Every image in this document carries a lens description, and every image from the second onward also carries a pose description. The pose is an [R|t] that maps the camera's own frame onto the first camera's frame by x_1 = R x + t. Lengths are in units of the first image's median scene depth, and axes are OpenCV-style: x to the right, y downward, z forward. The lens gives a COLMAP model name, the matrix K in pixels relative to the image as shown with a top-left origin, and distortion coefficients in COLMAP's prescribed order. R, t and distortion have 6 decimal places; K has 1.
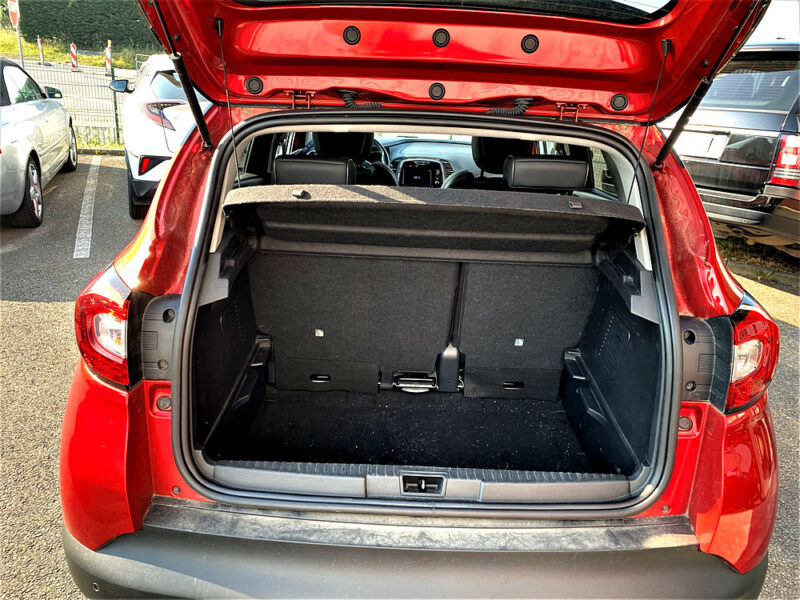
lens RADIAL K [[616.1, 0, 396.2], [0, 616.1, 299.8], [0, 0, 1]] dist [-0.001137, -0.001426]
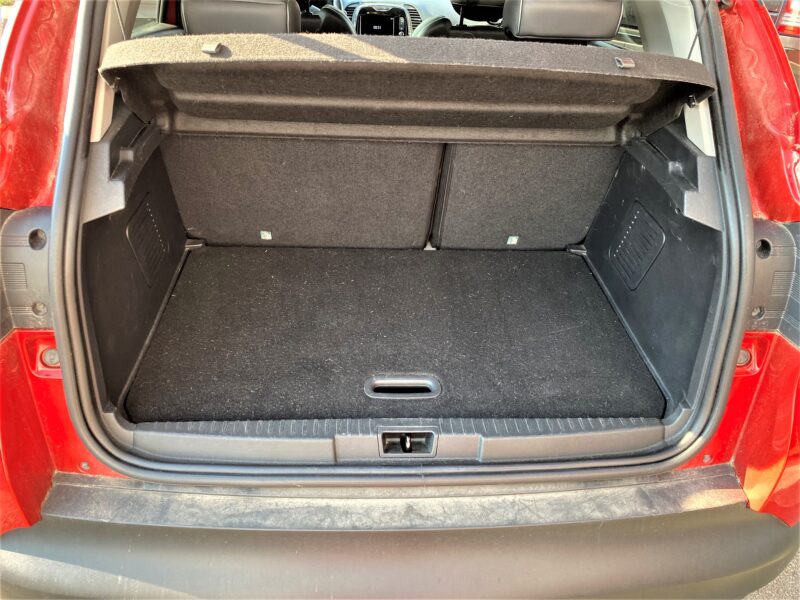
lens RADIAL K [[616.1, 0, 396.2], [0, 616.1, 299.8], [0, 0, 1]] dist [-0.001137, -0.001426]
pose [[0.997309, -0.036395, 0.063634, -0.014191], [0.021988, 0.976598, 0.213944, -0.045231], [-0.069932, -0.211969, 0.974771, 0.277024]]
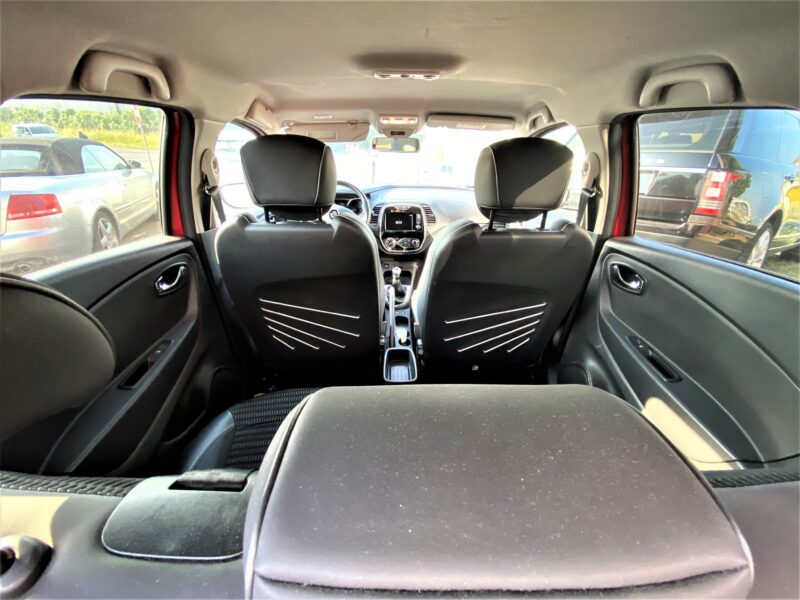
lens RADIAL K [[331.6, 0, 400.0], [0, 331.6, 300.0], [0, 0, 1]] dist [0.021042, -0.023411]
pose [[0.998427, -0.046774, 0.030930, 0.029929], [0.044780, 0.997053, 0.062294, -0.239502], [-0.033752, -0.060811, 0.997578, 1.011486]]
